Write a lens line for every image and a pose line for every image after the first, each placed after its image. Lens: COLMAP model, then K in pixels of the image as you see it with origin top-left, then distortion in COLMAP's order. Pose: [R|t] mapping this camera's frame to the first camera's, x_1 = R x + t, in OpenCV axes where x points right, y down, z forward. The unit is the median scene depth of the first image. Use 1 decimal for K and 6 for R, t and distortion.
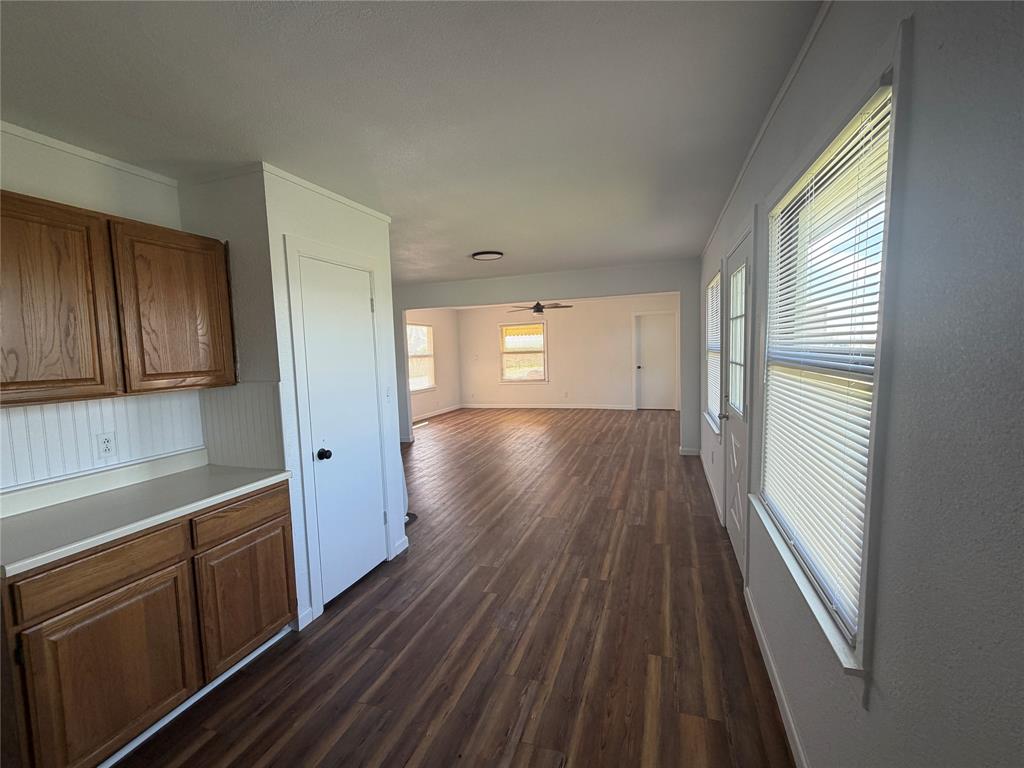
lens RADIAL K [[444.1, 0, 515.1], [0, 444.1, 385.0], [0, 0, 1]] dist [-0.000581, 0.000361]
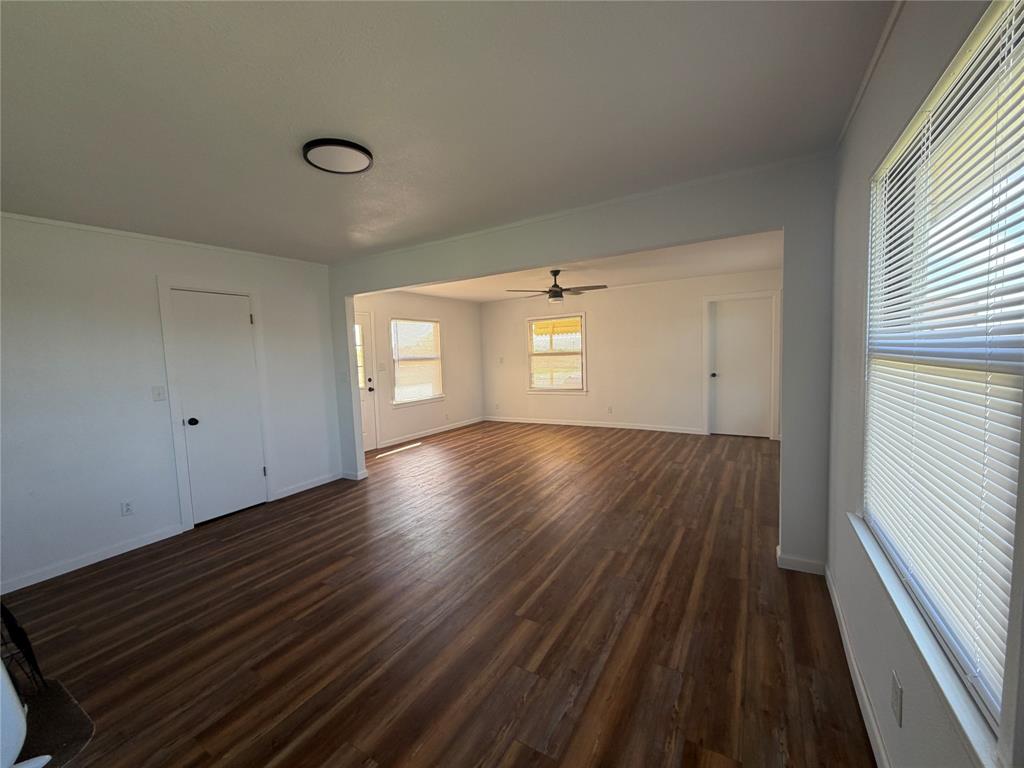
lens RADIAL K [[411.0, 0, 510.8], [0, 411.0, 385.7], [0, 0, 1]] dist [0.001640, -0.000364]
pose [[0.976343, 0.015071, -0.215700, 0.154482], [-0.013490, 0.999870, 0.008800, -0.035517], [0.215804, -0.005682, 0.976420, 0.427173]]
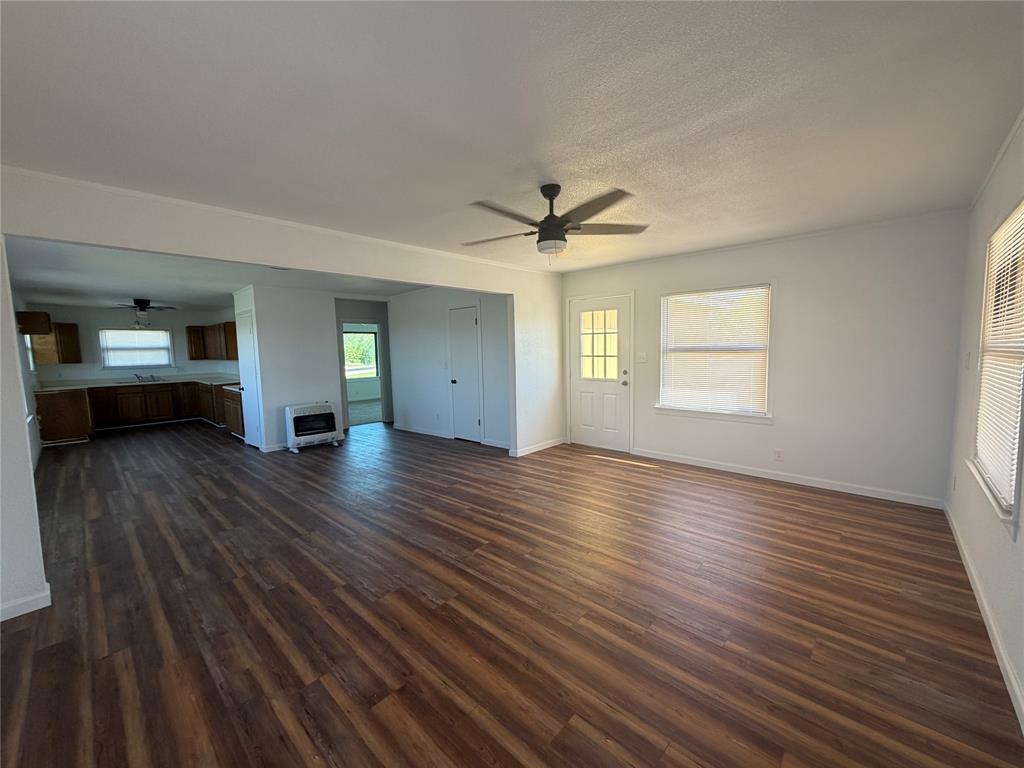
lens RADIAL K [[411.0, 0, 506.1], [0, 411.0, 381.2], [0, 0, 1]] dist [0.001640, -0.000364]
pose [[-0.419507, 0.114851, -0.900457, 0.459044], [-0.037952, 0.988877, 0.143810, -0.123467], [0.906958, 0.094504, -0.410482, 1.364006]]
